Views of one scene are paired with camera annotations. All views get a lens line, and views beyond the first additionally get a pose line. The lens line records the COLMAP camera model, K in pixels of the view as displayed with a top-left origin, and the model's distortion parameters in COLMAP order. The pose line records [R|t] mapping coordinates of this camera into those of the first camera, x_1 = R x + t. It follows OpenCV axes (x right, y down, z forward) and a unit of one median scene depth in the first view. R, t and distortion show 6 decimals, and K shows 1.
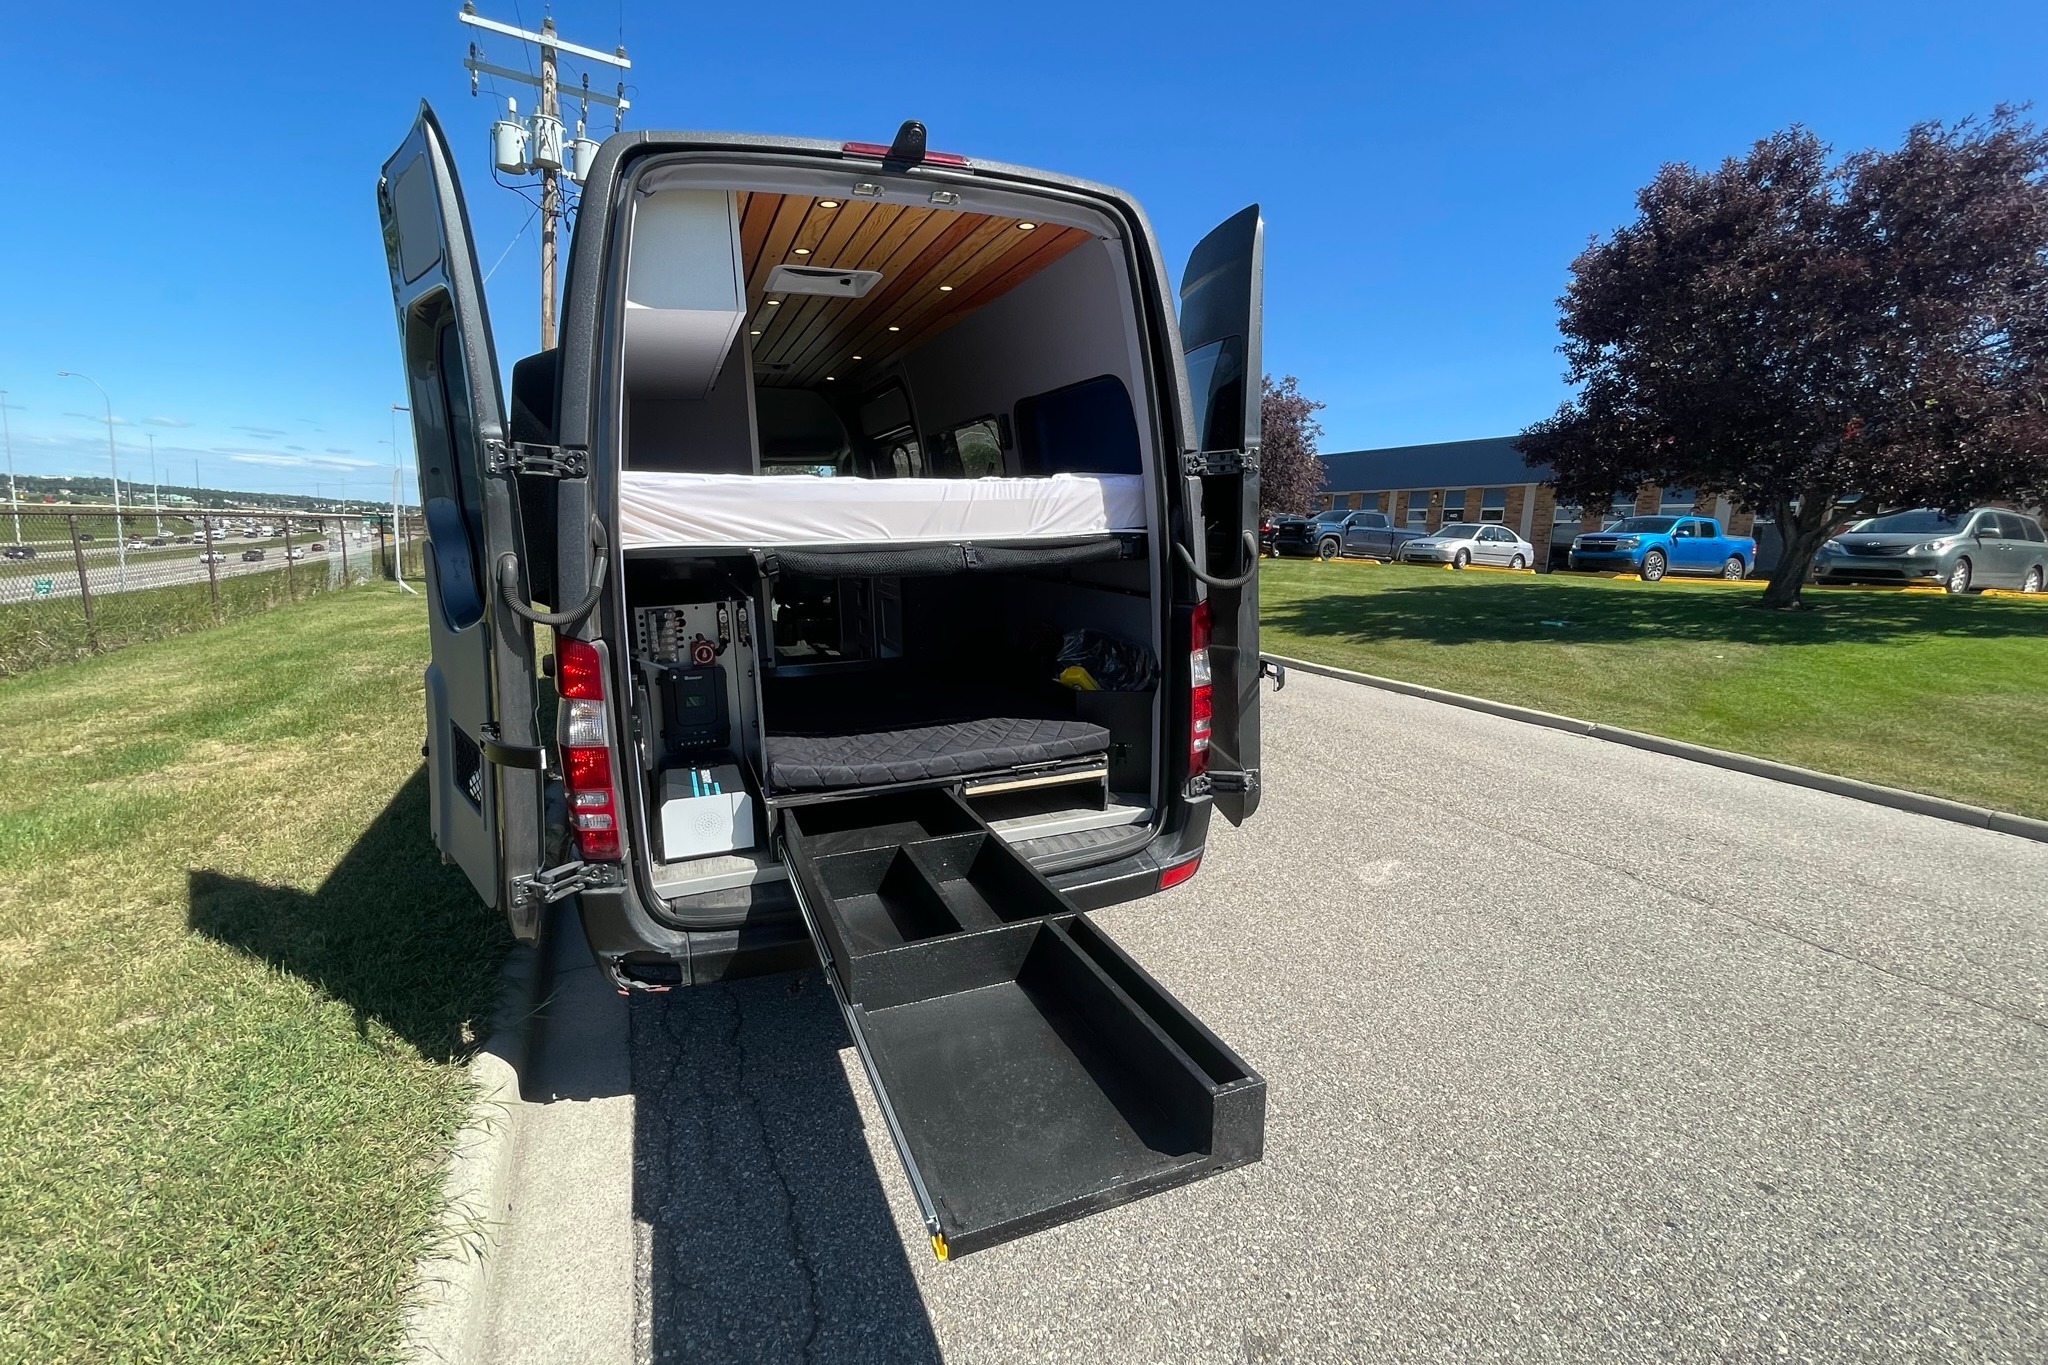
lens RADIAL K [[900.1, 0, 1008.1], [0, 900.1, 681.1], [0, 0, 1]] dist [-0.001653, 0.001453]
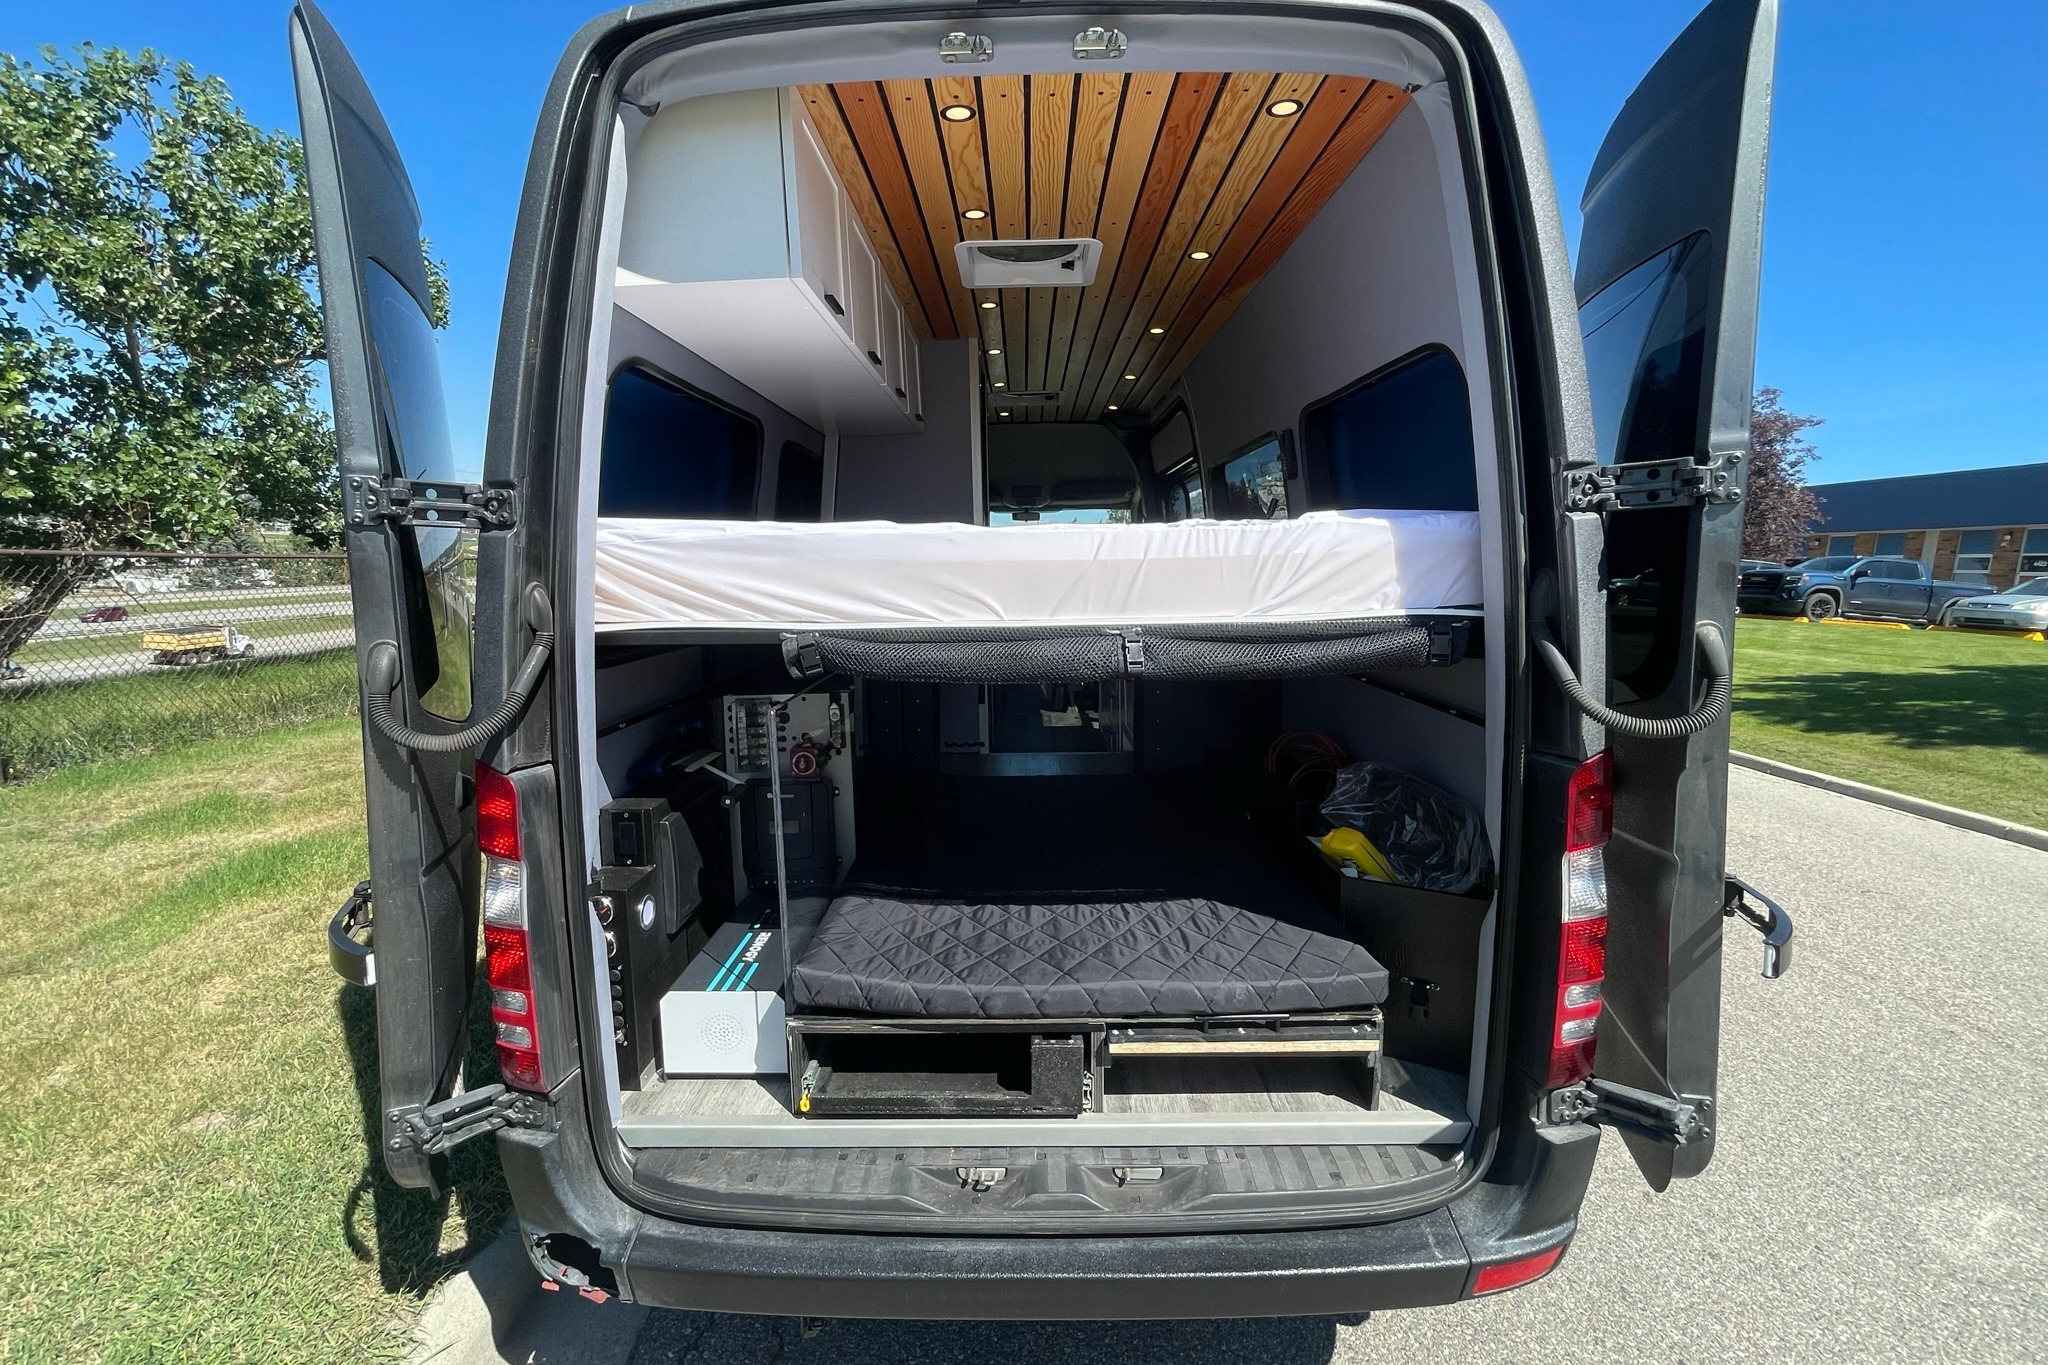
lens RADIAL K [[900.1, 0, 1008.1], [0, 900.1, 681.1], [0, 0, 1]] dist [-0.001653, 0.001453]
pose [[0.924603, 0.055103, -0.376927, 0.096724], [-0.072762, 0.996811, -0.032763, -0.088740], [0.373919, 0.057718, 0.925663, 0.393830]]
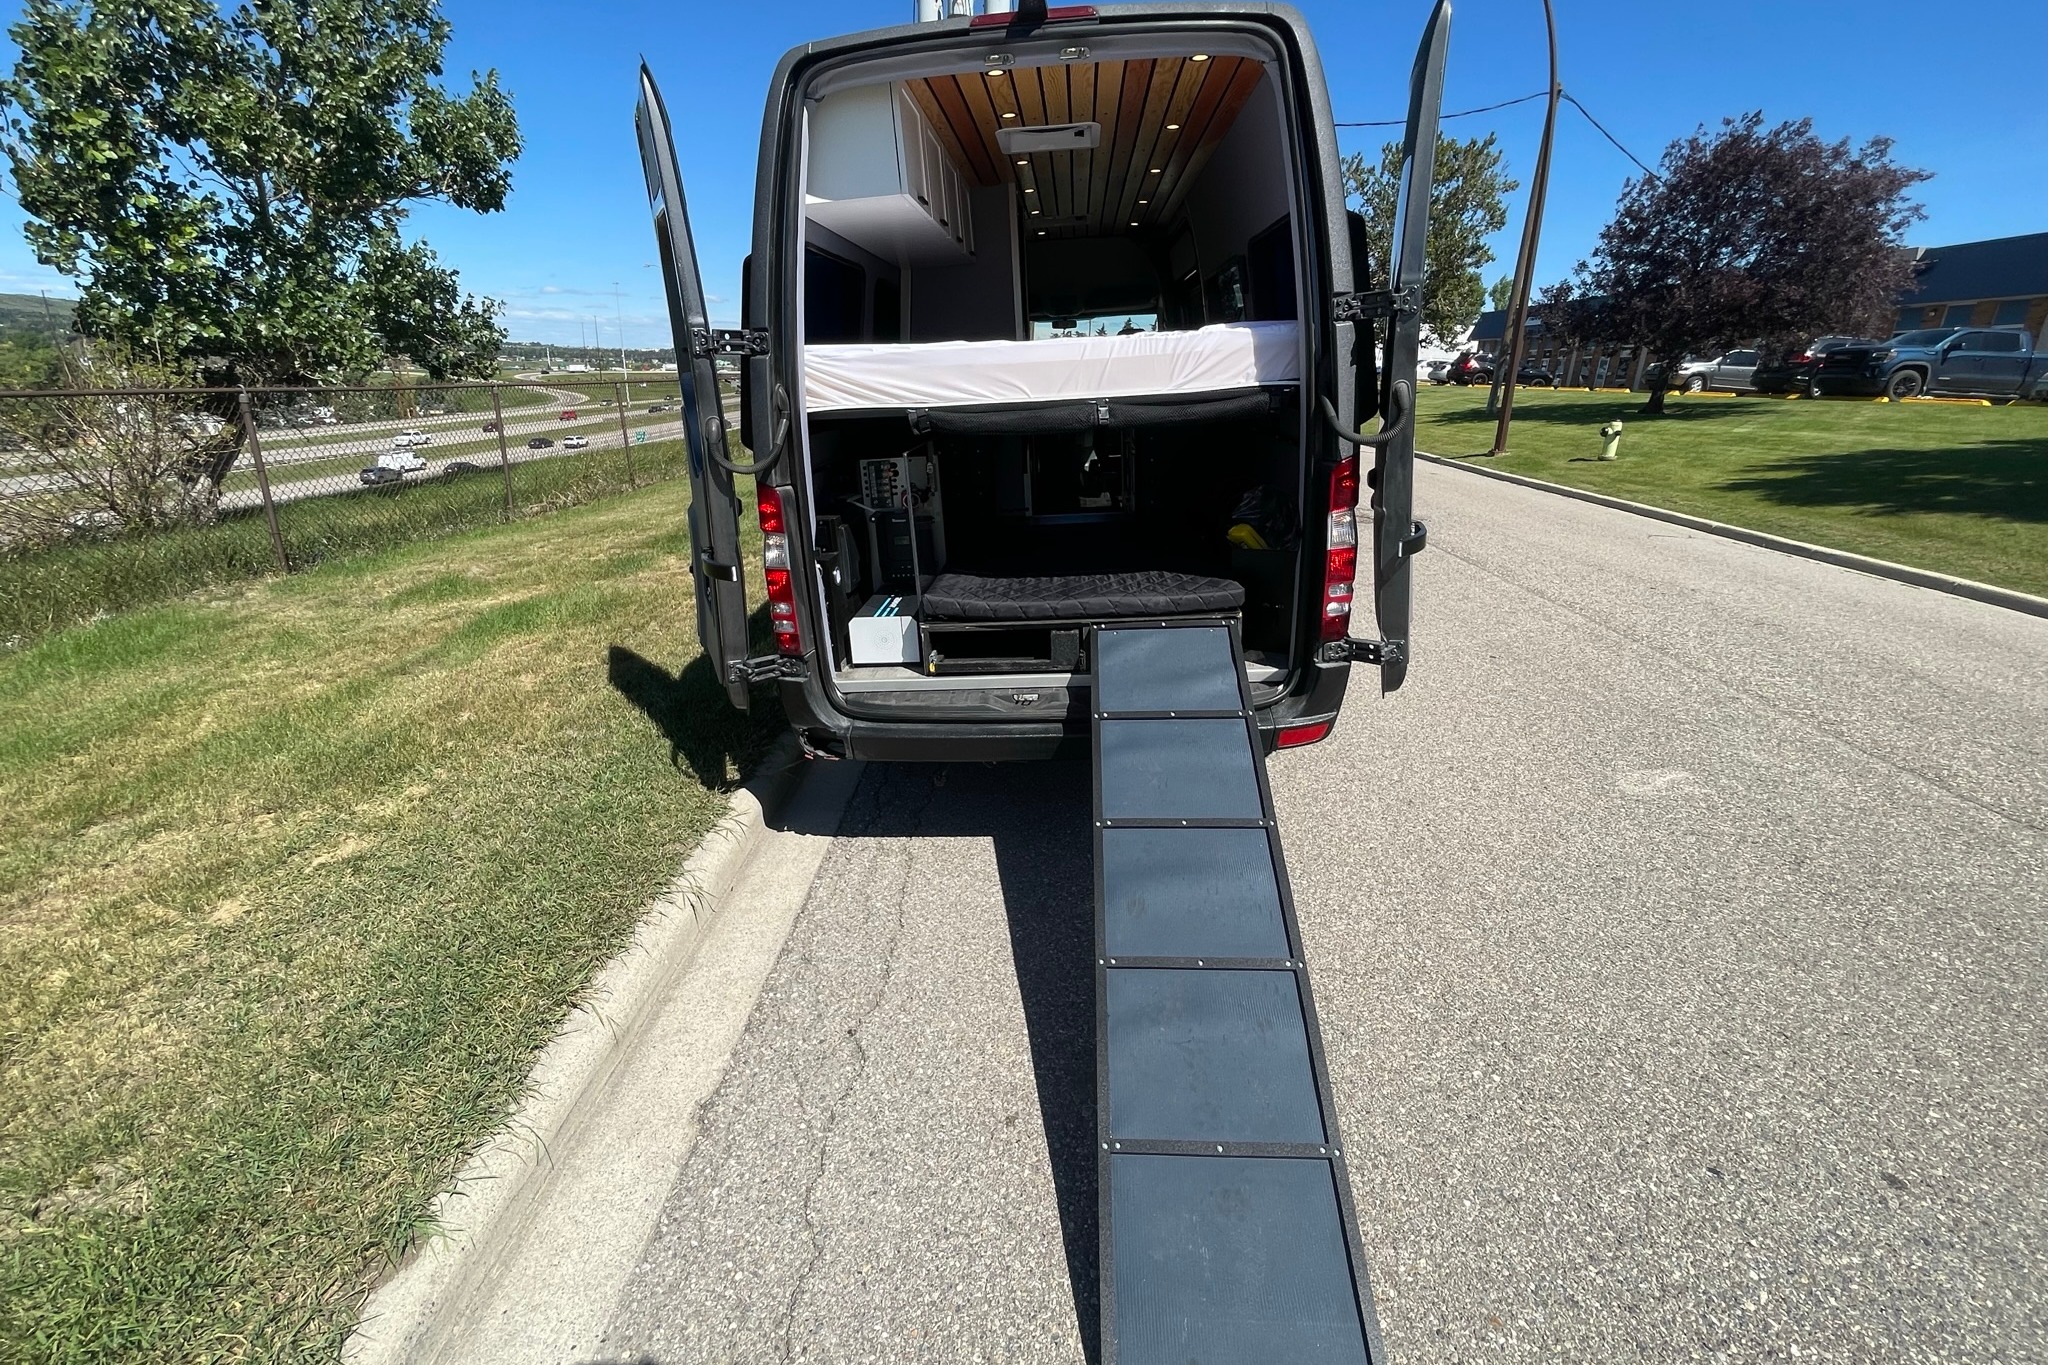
lens RADIAL K [[900.1, 0, 1008.1], [0, 900.1, 681.1], [0, 0, 1]] dist [-0.001653, 0.001453]
pose [[0.902111, 0.113180, -0.416396, 0.309891], [-0.045122, 0.984441, 0.169825, -0.002873], [0.429138, -0.134413, 0.893182, -0.035710]]
